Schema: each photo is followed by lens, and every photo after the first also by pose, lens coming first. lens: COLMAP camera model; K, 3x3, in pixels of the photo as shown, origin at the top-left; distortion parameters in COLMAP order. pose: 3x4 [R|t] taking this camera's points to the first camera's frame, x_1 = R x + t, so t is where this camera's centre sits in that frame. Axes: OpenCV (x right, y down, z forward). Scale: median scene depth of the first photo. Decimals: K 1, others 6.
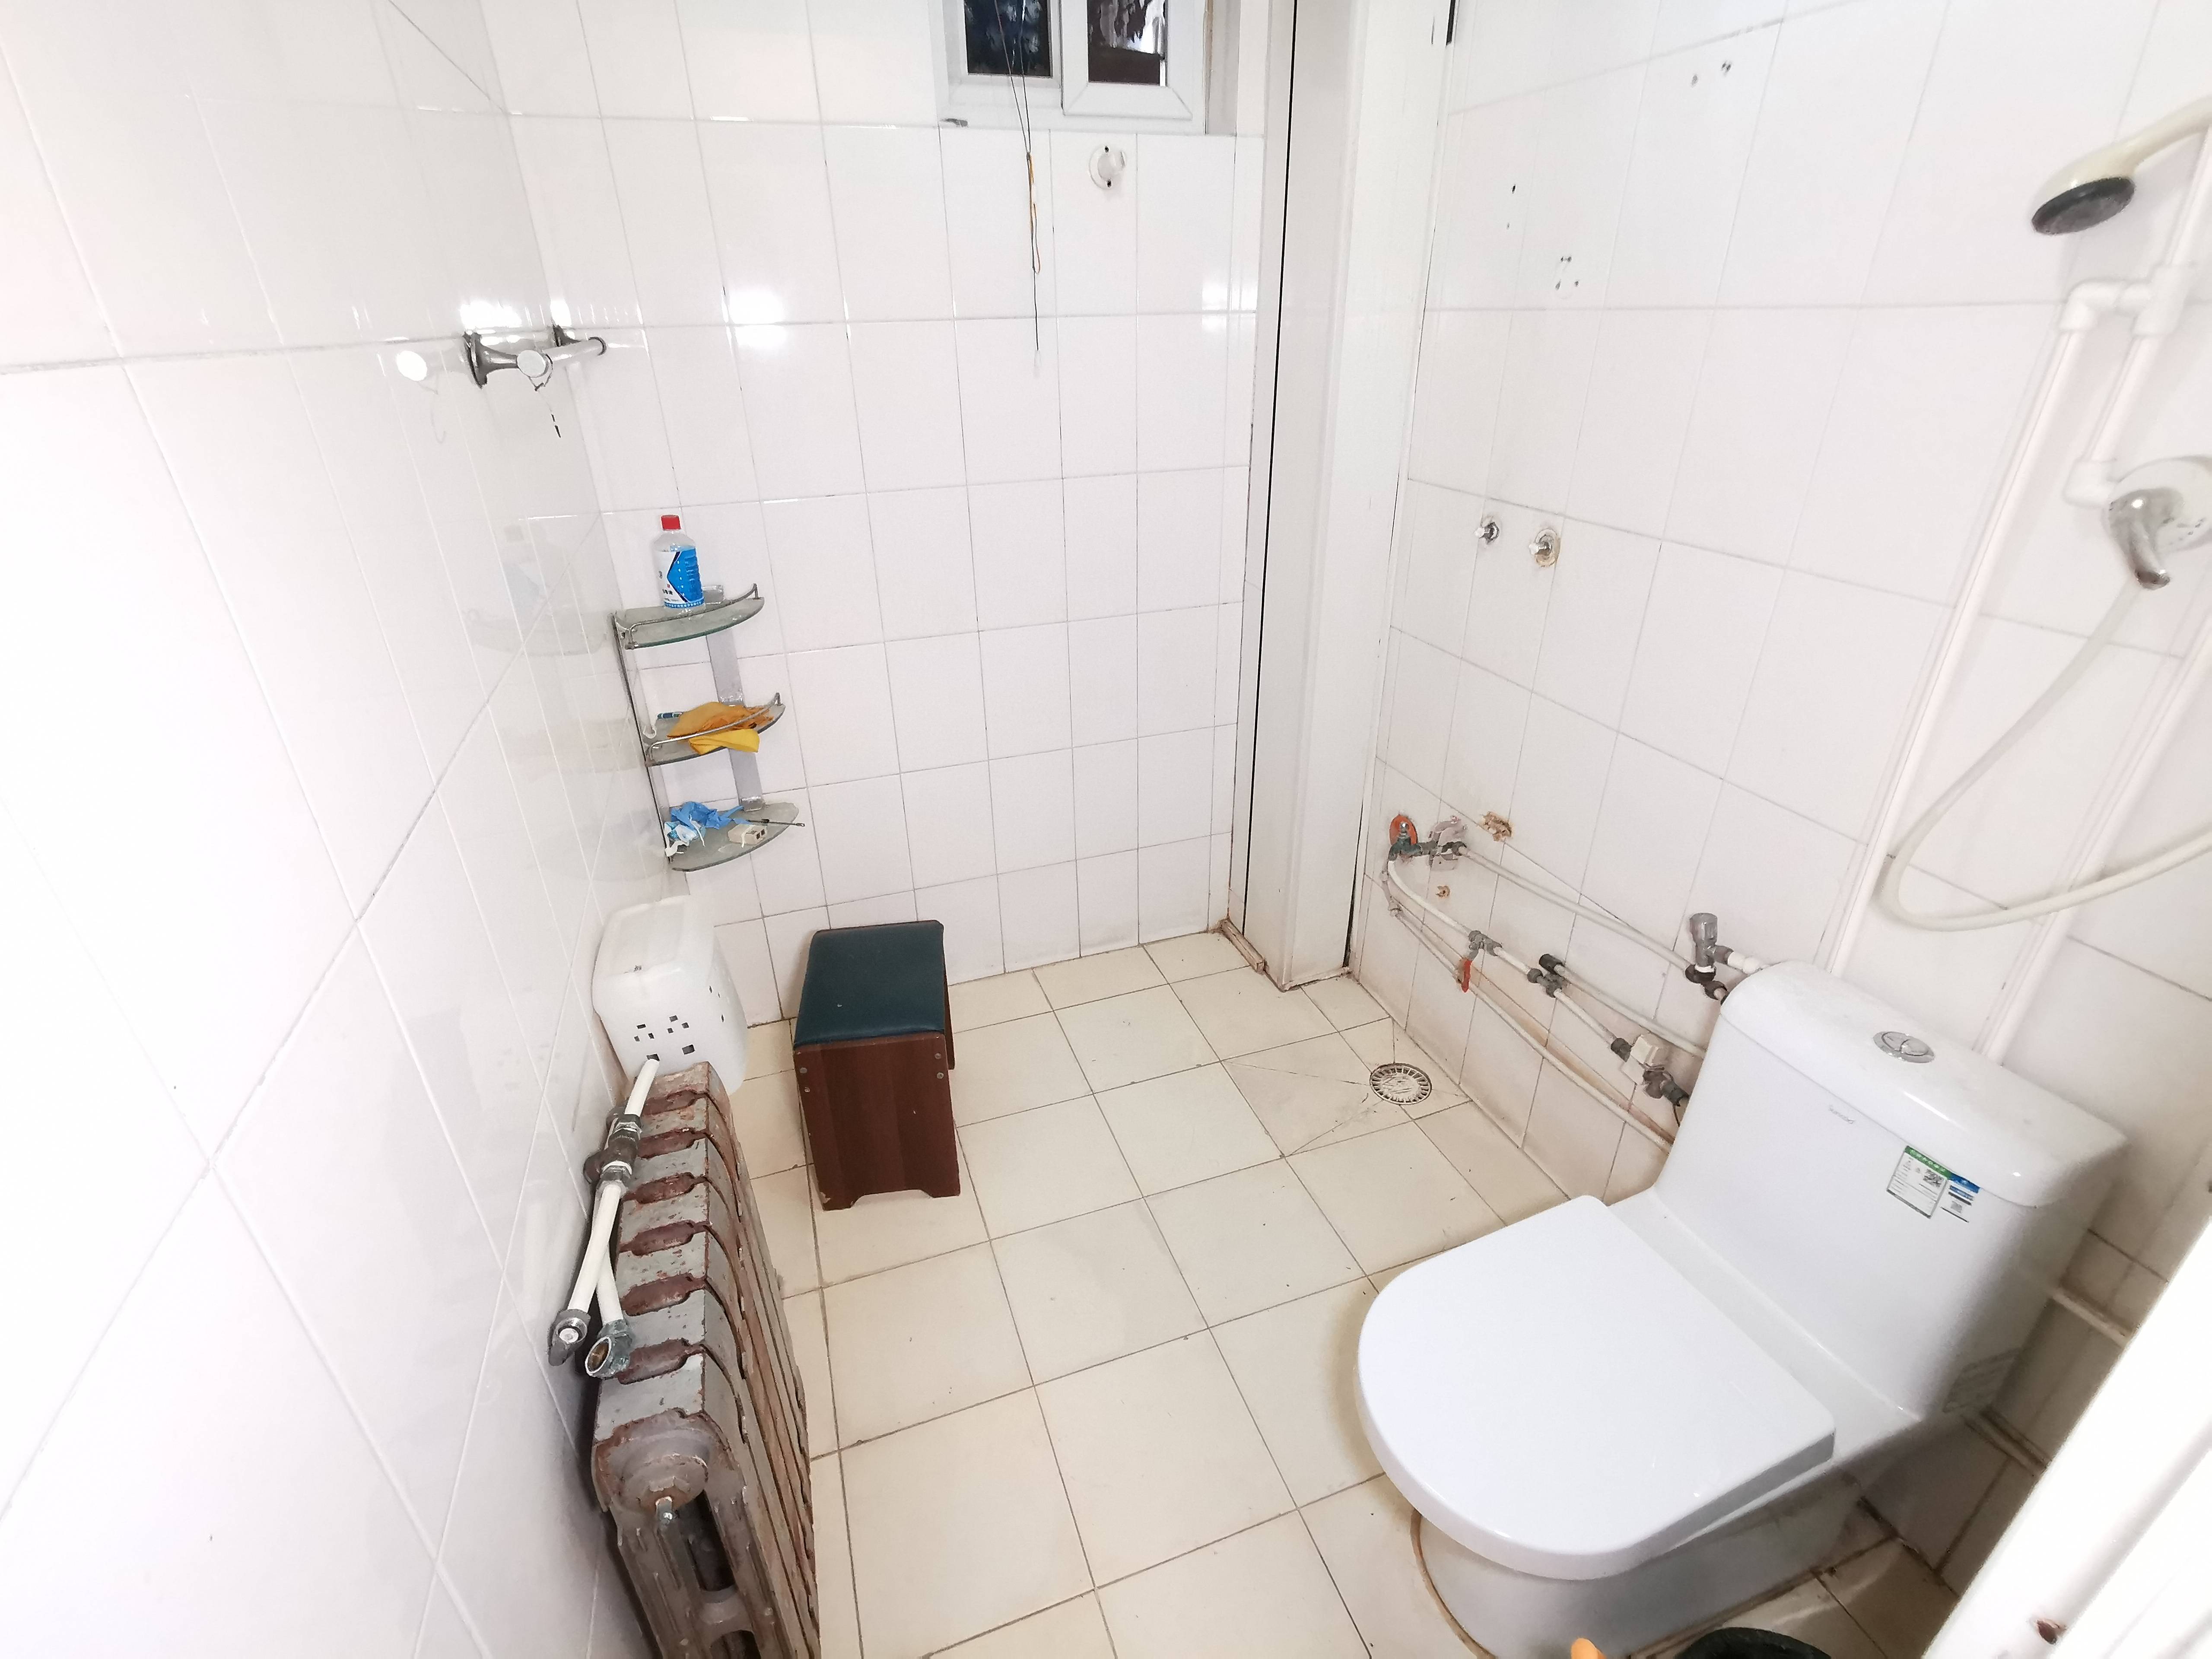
lens RADIAL K [[1018.9, 0, 1108.2], [0, 1018.9, 831.7], [0, 0, 1]] dist [0.002316, 0.000669]
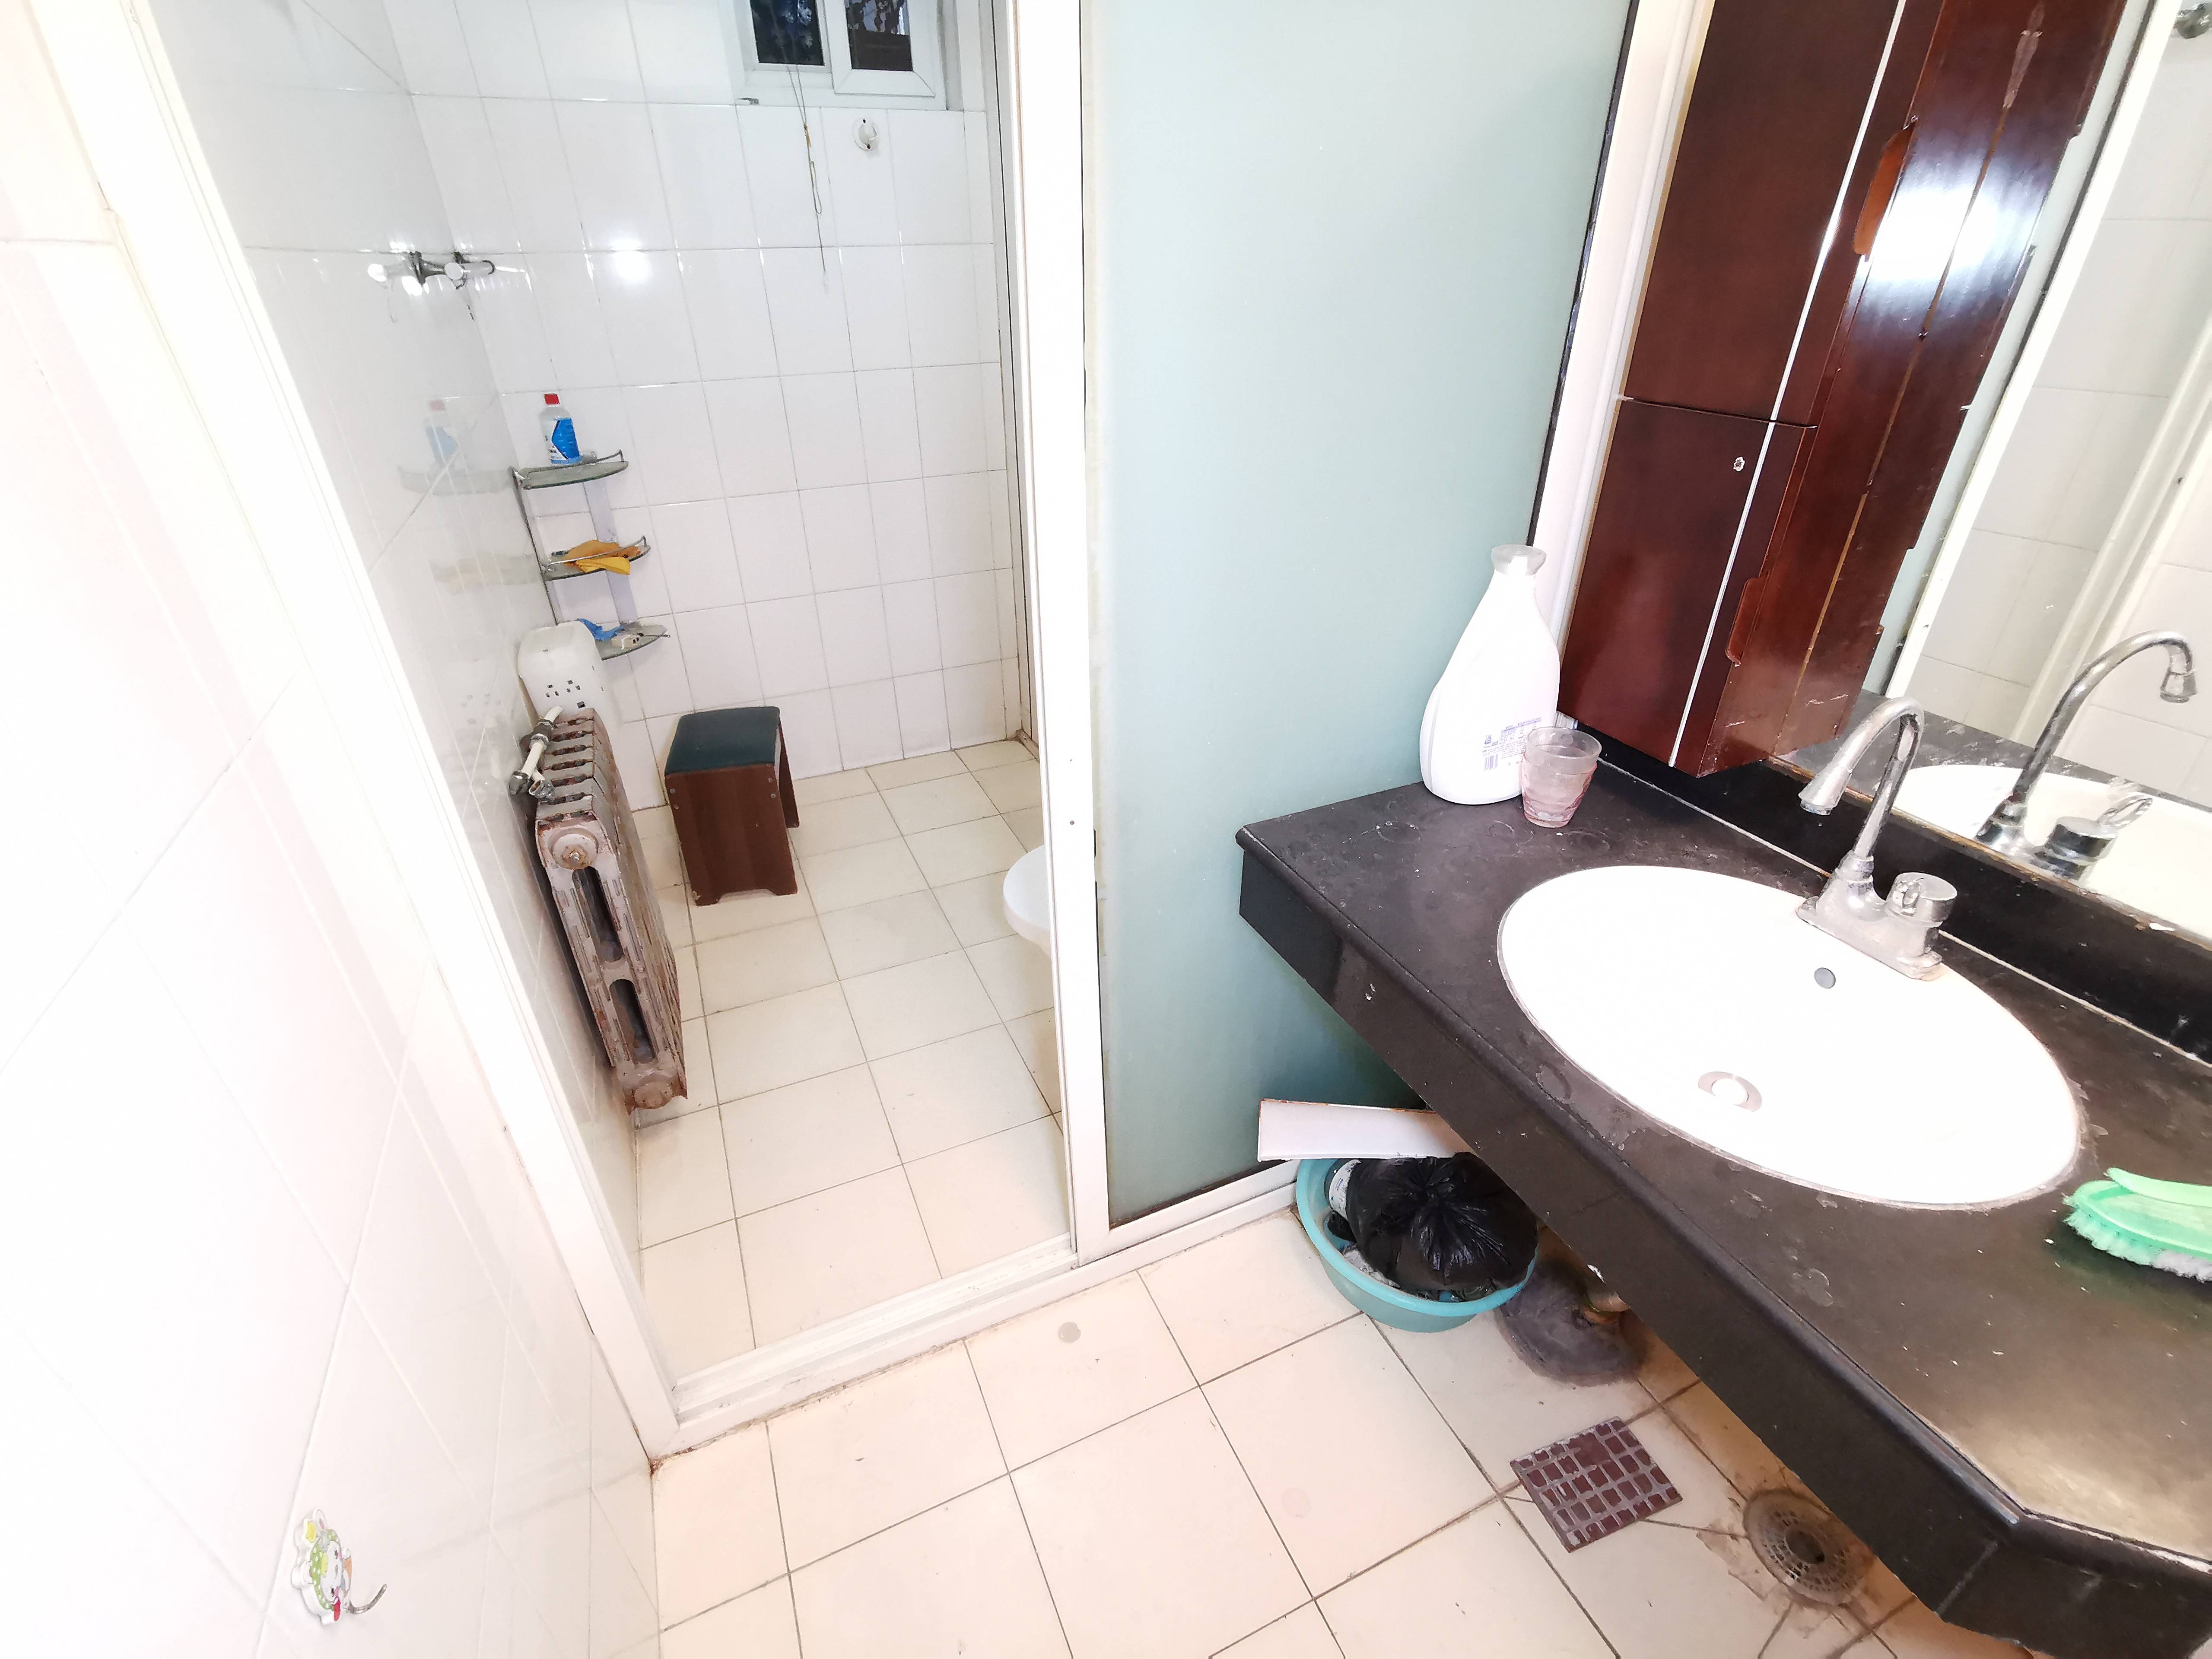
lens RADIAL K [[1018.9, 0, 1108.0], [0, 1018.9, 828.6], [0, 0, 1]] dist [0.002316, 0.000669]
pose [[0.996605, -0.038613, 0.072710, 0.185810], [0.035341, 0.998327, 0.045762, 0.226824], [-0.074356, -0.043037, 0.996303, -0.427587]]
